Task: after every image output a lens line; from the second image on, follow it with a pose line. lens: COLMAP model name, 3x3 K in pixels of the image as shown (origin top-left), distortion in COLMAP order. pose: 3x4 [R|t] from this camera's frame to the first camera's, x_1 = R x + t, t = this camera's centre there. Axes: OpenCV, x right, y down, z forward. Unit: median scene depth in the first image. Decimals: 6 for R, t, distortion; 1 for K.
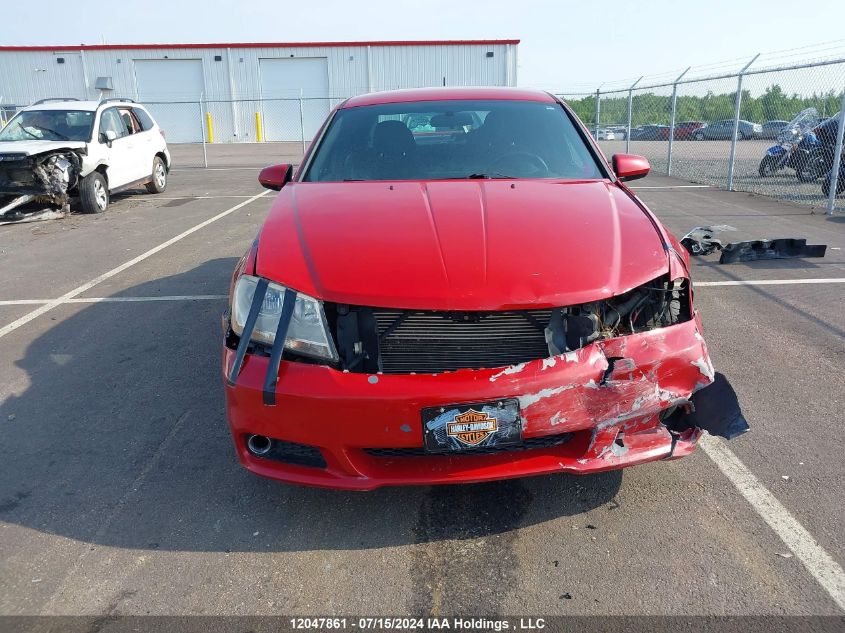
lens RADIAL K [[663.7, 0, 421.1], [0, 663.7, 314.0], [0, 0, 1]] dist [-0.000870, -0.008681]
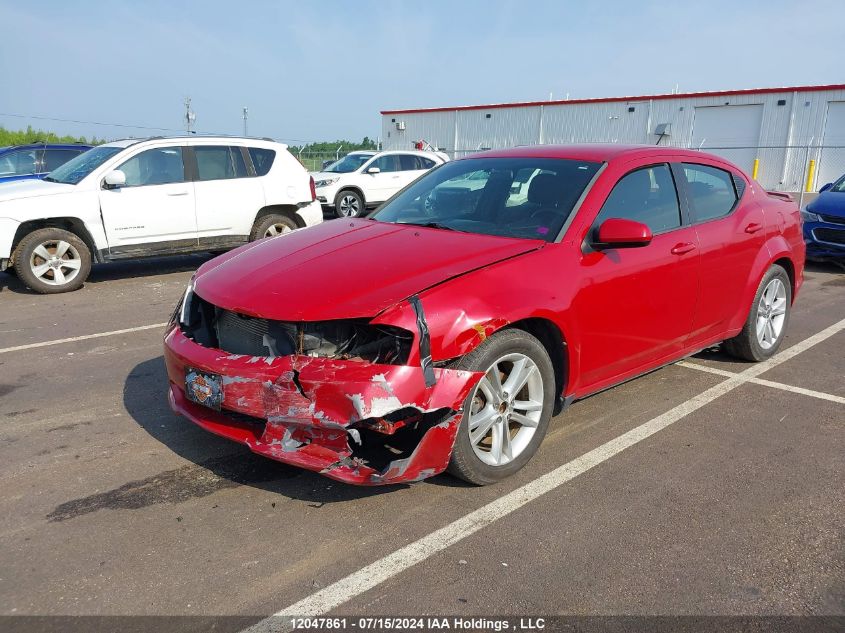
lens RADIAL K [[663.7, 0, 421.7], [0, 663.7, 319.2], [0, 0, 1]] dist [-0.000870, -0.008681]
pose [[0.692350, 0.189409, -0.696258, 0.227536], [-0.227221, 0.973071, 0.038767, -0.022426], [0.684851, 0.131364, 0.716744, 0.048650]]
